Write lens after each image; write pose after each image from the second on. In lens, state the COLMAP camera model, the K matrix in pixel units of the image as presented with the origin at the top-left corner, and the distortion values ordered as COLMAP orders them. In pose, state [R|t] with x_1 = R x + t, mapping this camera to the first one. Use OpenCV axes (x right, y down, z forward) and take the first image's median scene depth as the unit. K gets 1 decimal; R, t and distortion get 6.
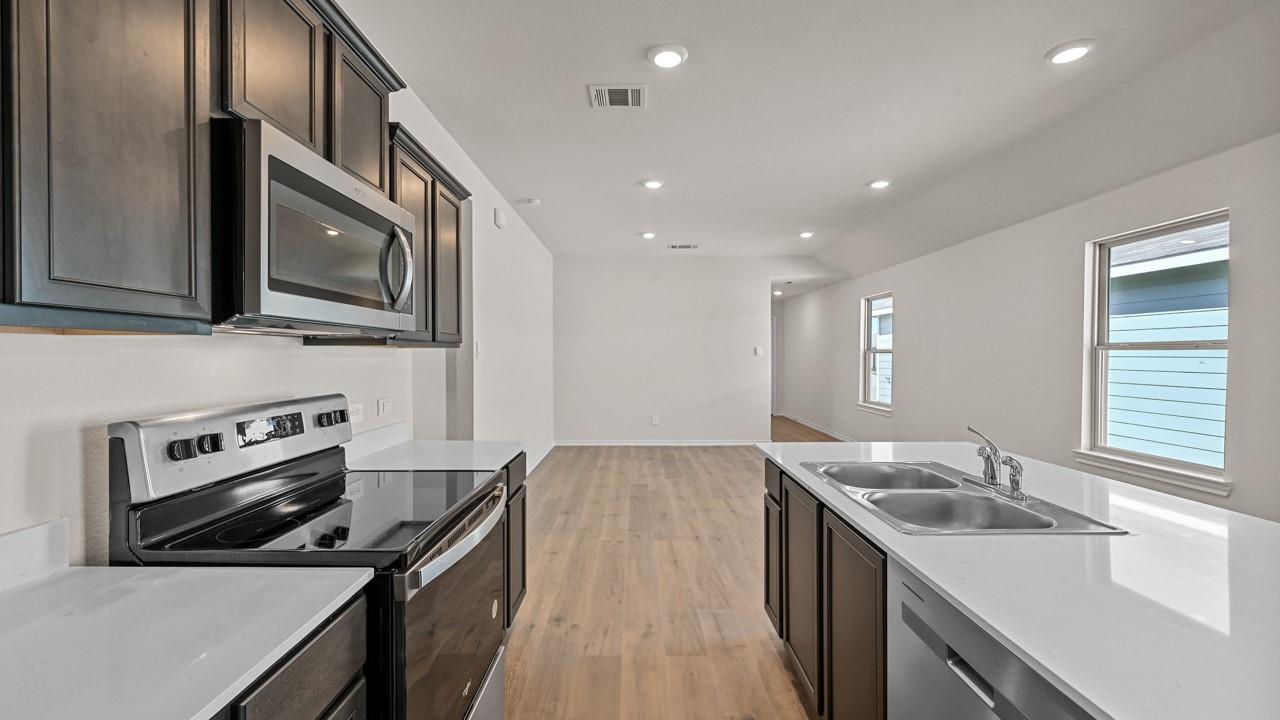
lens RADIAL K [[508.6, 0, 638.5], [0, 508.6, 367.6], [0, 0, 1]] dist [-0.000734, -0.000045]
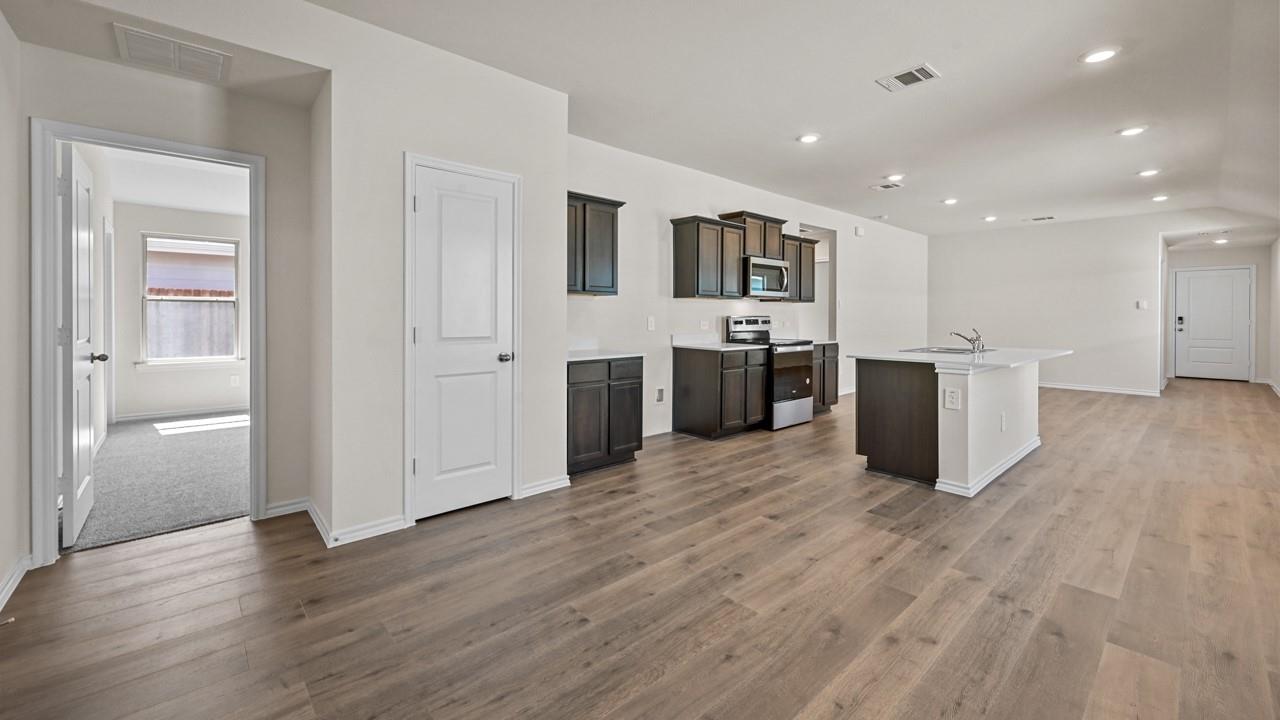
lens RADIAL K [[504.1, 0, 640.0], [0, 504.1, 318.3], [0, 0, 1]] dist [0.000132, 0.000060]
pose [[0.661072, 0.010884, -0.750243, 1.109663], [-0.024402, 0.999678, -0.006999, 0.091082], [0.749925, 0.022934, 0.661125, -1.513944]]
